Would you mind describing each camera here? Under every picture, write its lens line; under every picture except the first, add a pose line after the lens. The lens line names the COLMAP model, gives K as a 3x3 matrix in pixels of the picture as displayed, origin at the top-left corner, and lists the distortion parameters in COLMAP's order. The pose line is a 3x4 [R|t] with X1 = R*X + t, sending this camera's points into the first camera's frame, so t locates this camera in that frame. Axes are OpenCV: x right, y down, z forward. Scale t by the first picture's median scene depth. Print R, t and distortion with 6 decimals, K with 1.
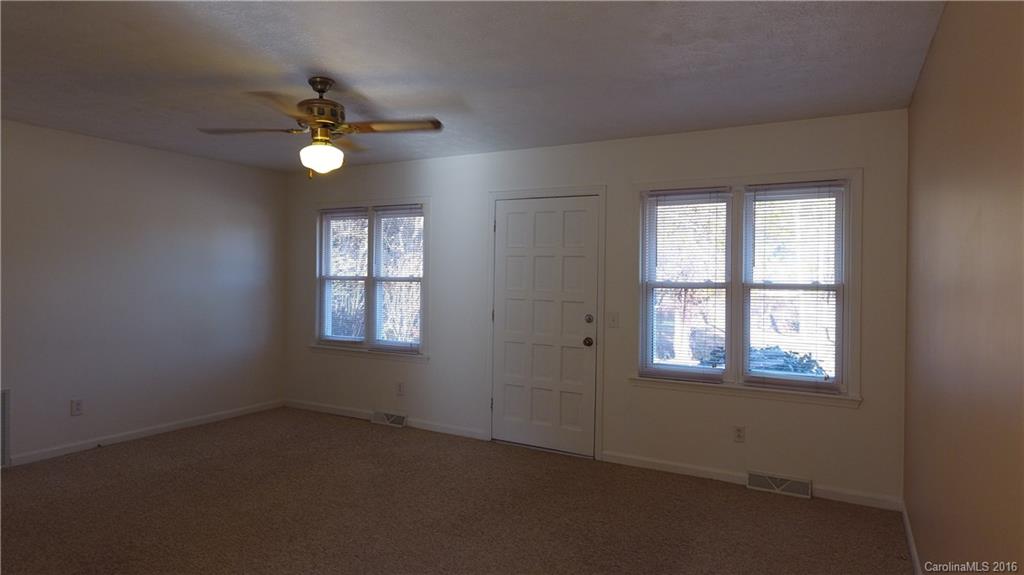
lens RADIAL K [[607.9, 0, 513.2], [0, 607.9, 282.7], [0, 0, 1]] dist [-0.005390, -0.000049]
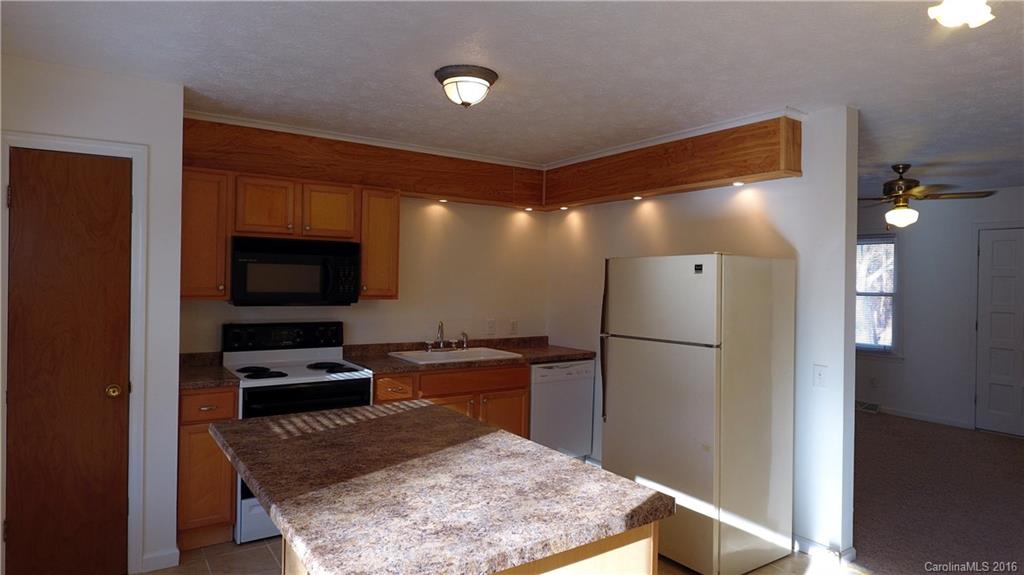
lens RADIAL K [[607.9, 0, 511.6], [0, 607.9, 281.3], [0, 0, 1]] dist [-0.005390, -0.000049]
pose [[0.890493, 0.001163, -0.454996, -0.308478], [-0.006119, 0.999937, -0.009420, -0.016342], [0.454956, 0.011172, 0.890444, -0.489909]]
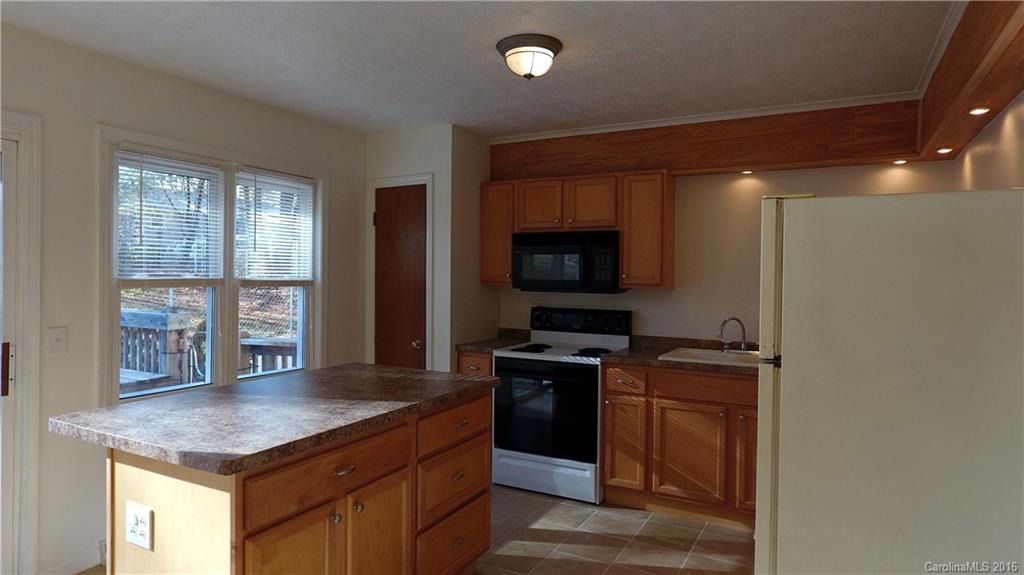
lens RADIAL K [[607.9, 0, 507.5], [0, 607.9, 284.6], [0, 0, 1]] dist [-0.005390, -0.000049]
pose [[-0.008439, -0.002480, -0.999961, 0.550278], [-0.018265, 0.999830, -0.002326, 0.045159], [0.999798, 0.018245, -0.008483, 1.157885]]
